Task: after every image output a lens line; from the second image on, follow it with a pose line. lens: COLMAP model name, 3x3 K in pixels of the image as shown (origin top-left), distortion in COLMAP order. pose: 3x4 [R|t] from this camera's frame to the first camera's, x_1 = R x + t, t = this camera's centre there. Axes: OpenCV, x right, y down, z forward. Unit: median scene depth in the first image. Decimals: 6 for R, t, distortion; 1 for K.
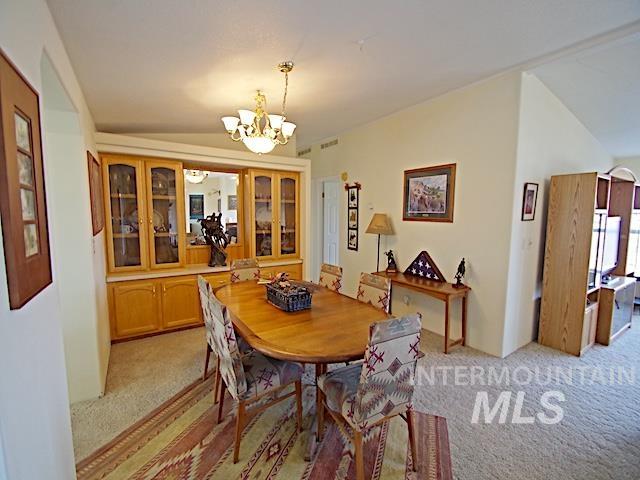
lens RADIAL K [[283.1, 0, 322.0], [0, 283.1, 237.1], [0, 0, 1]] dist [-0.003541, -0.006452]
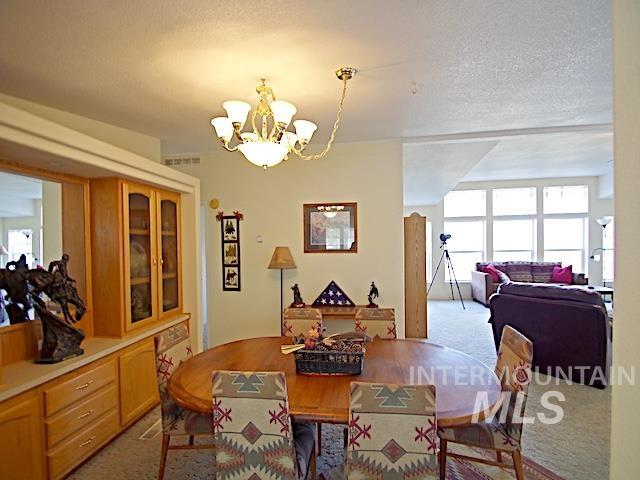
lens RADIAL K [[283.1, 0, 320.0], [0, 283.1, 245.2], [0, 0, 1]] dist [-0.003541, -0.006452]
pose [[0.658961, -0.026202, 0.751720, -0.415935], [0.087374, 0.995294, -0.041900, -0.038071], [-0.747085, 0.093291, 0.658150, 0.284502]]
